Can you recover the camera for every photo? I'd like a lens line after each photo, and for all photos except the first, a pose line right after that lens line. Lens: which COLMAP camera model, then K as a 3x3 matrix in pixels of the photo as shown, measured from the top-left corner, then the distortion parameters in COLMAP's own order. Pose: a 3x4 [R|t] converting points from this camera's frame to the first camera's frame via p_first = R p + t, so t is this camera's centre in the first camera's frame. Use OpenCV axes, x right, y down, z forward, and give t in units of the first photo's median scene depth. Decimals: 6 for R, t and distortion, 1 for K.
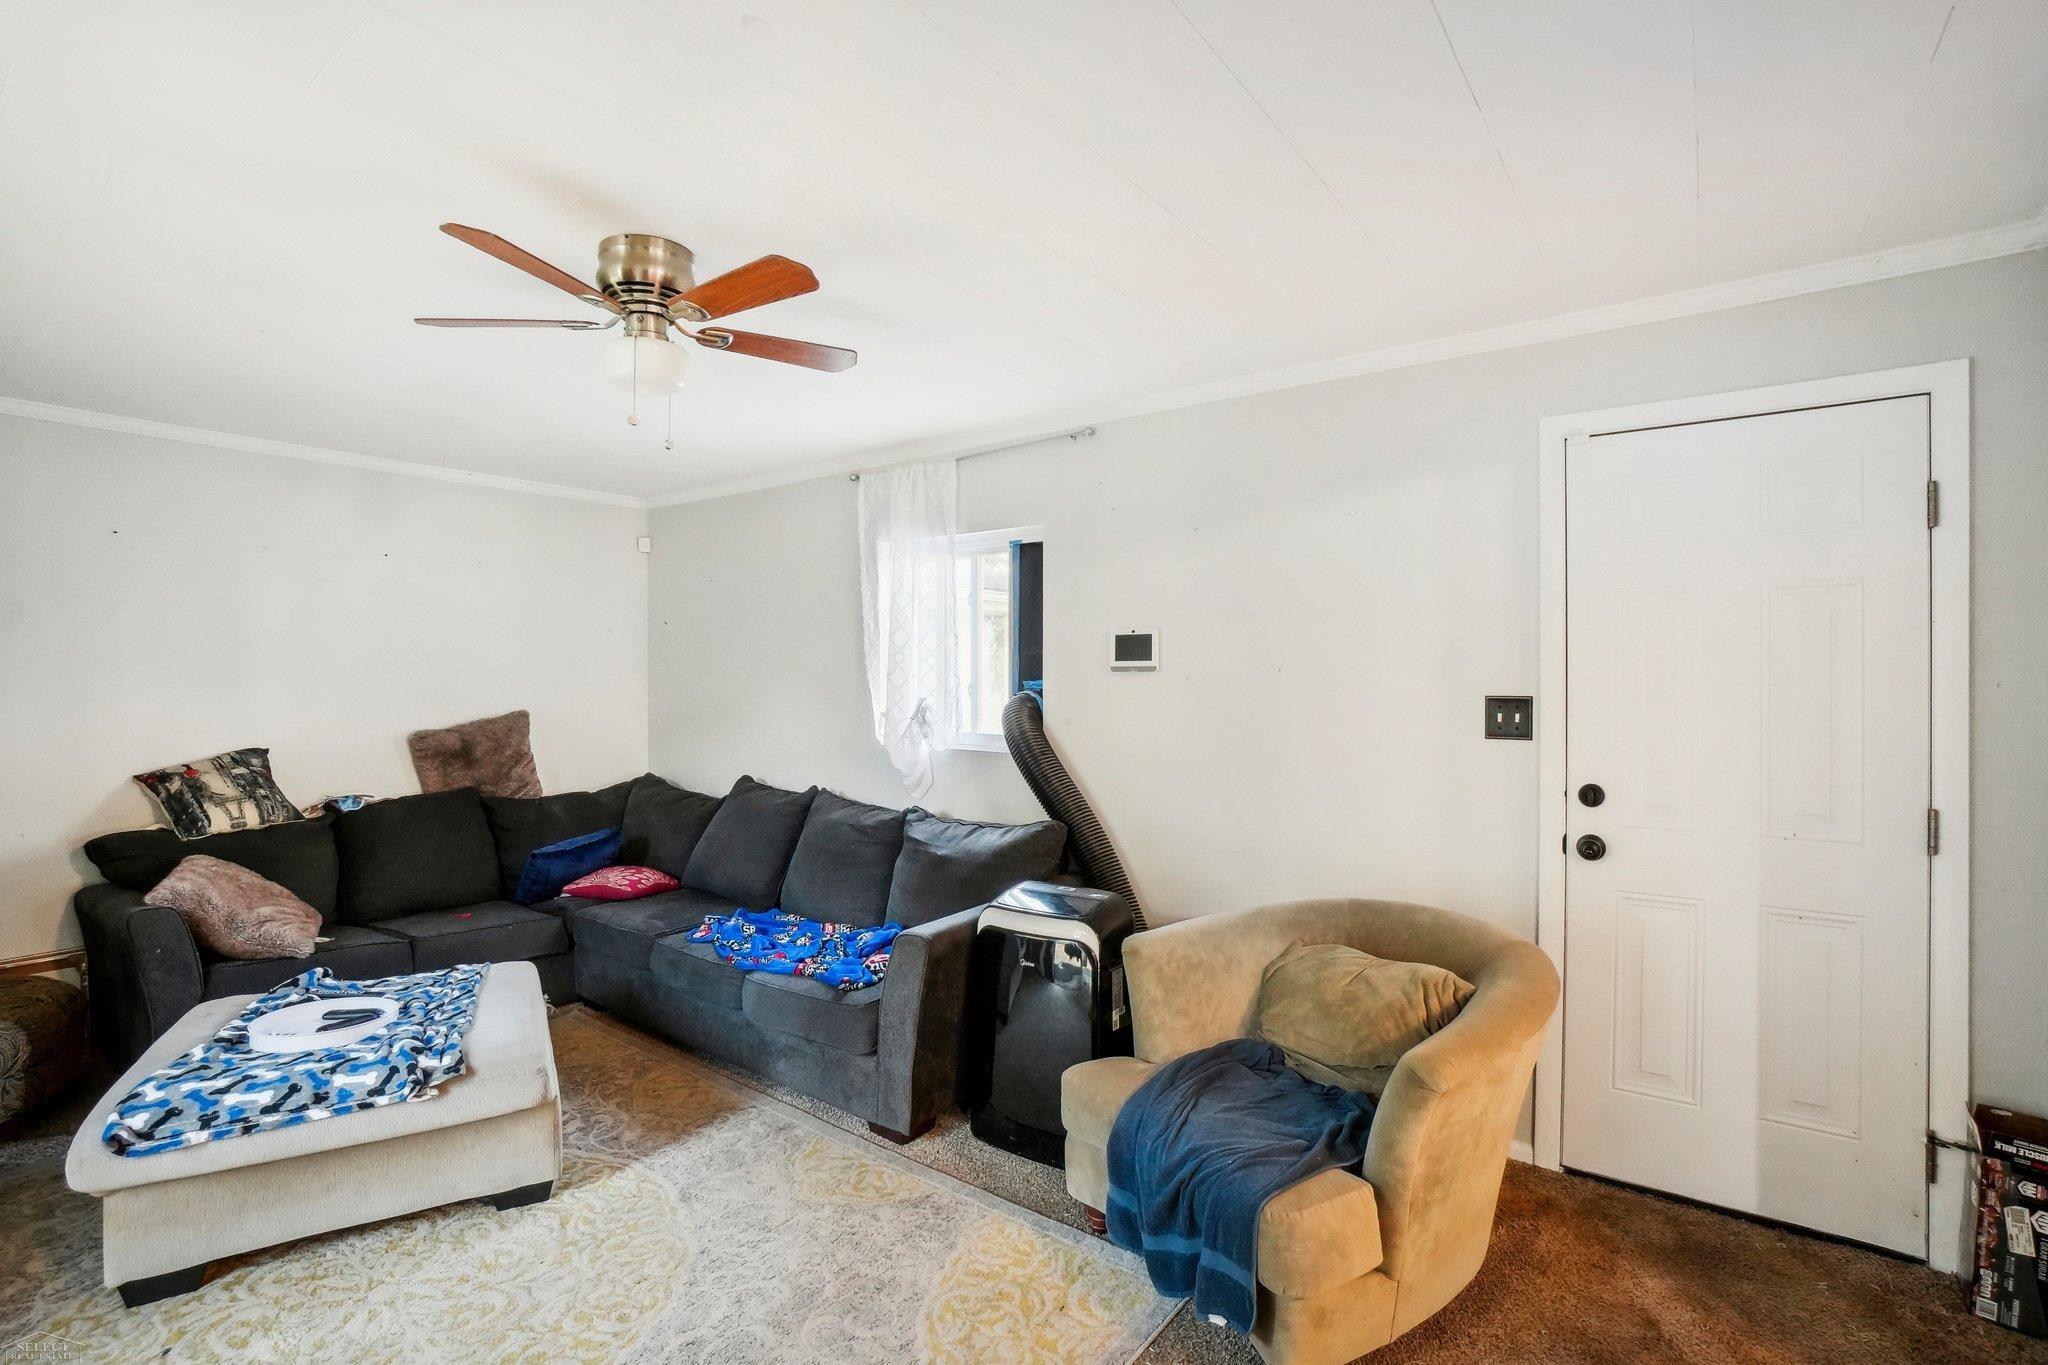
lens RADIAL K [[933.1, 0, 1026.5], [0, 933.1, 675.1], [0, 0, 1]] dist [-0.061259, 0.021572]
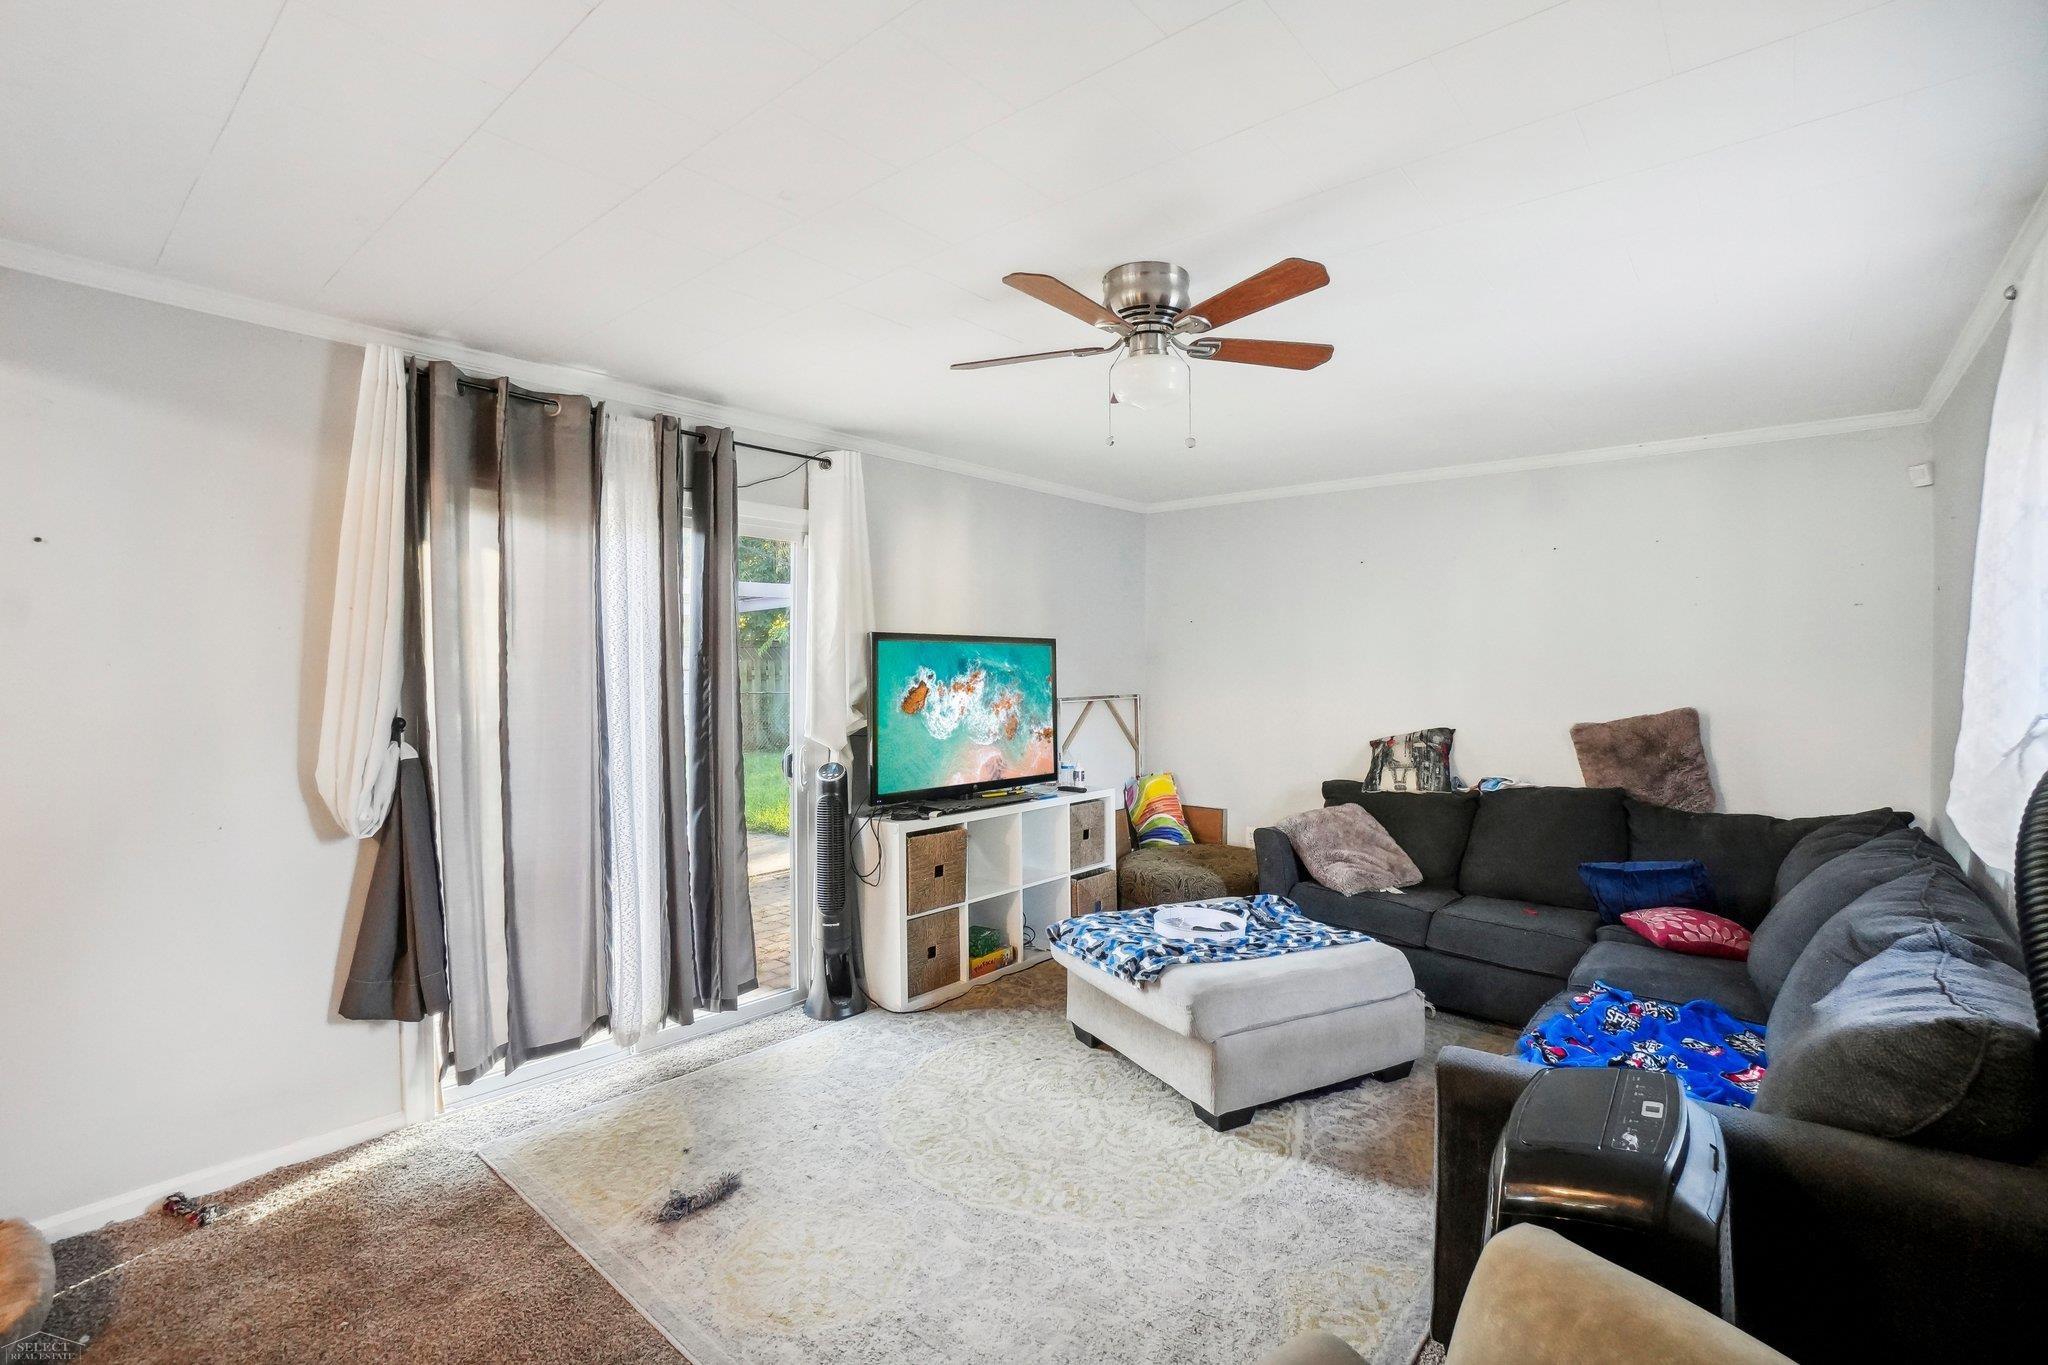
lens RADIAL K [[933.1, 0, 1026.5], [0, 933.1, 675.1], [0, 0, 1]] dist [-0.061259, 0.021572]
pose [[-0.048813, 0.010464, -0.998753, 0.419325], [-0.000419, 0.999945, 0.010497, -0.001074], [0.998808, 0.000931, -0.048806, 0.551316]]
